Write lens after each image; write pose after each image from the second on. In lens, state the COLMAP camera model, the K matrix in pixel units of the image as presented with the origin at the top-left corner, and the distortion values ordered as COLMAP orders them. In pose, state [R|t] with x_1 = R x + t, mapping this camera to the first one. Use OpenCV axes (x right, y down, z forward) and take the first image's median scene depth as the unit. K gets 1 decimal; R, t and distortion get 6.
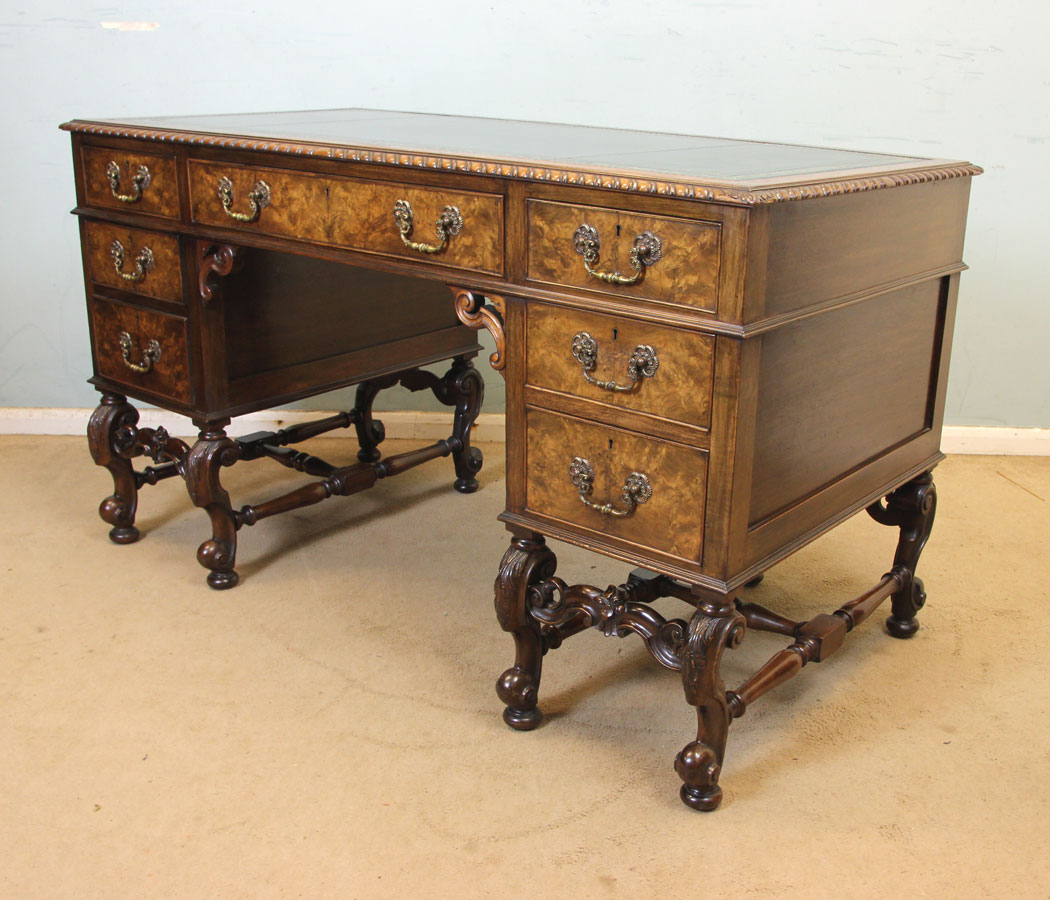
lens RADIAL K [[1225.6, 0, 525.0], [0, 1225.6, 450.0], [0, 0, 1]] dist [-0.123781, 0.007394]
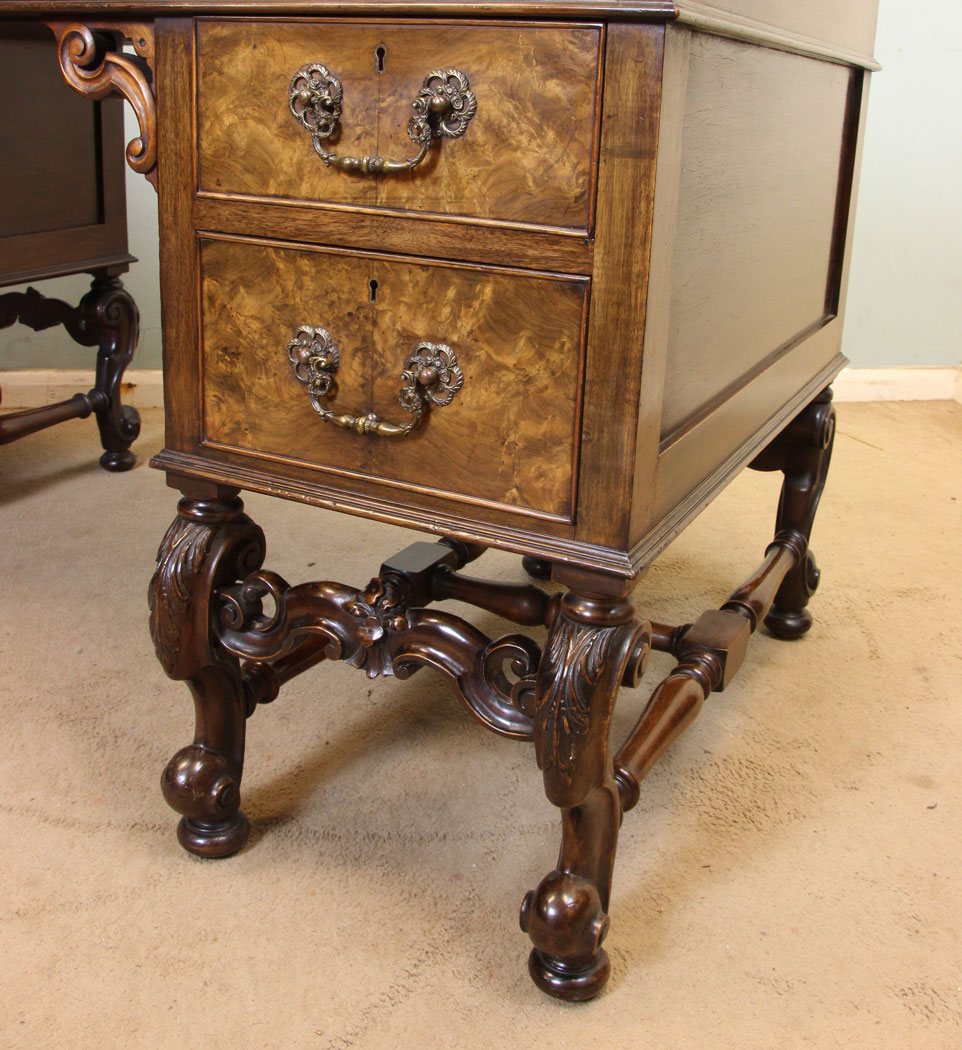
lens RADIAL K [[1224.2, 0, 482.2], [0, 1224.2, 402.8], [0, 0, 1]] dist [-0.129537, 0.067725]
pose [[0.973831, -0.029773, 0.225314, -0.000138], [0.041075, 0.998113, -0.045639, 0.061565], [-0.223530, 0.053700, 0.973217, 0.481505]]
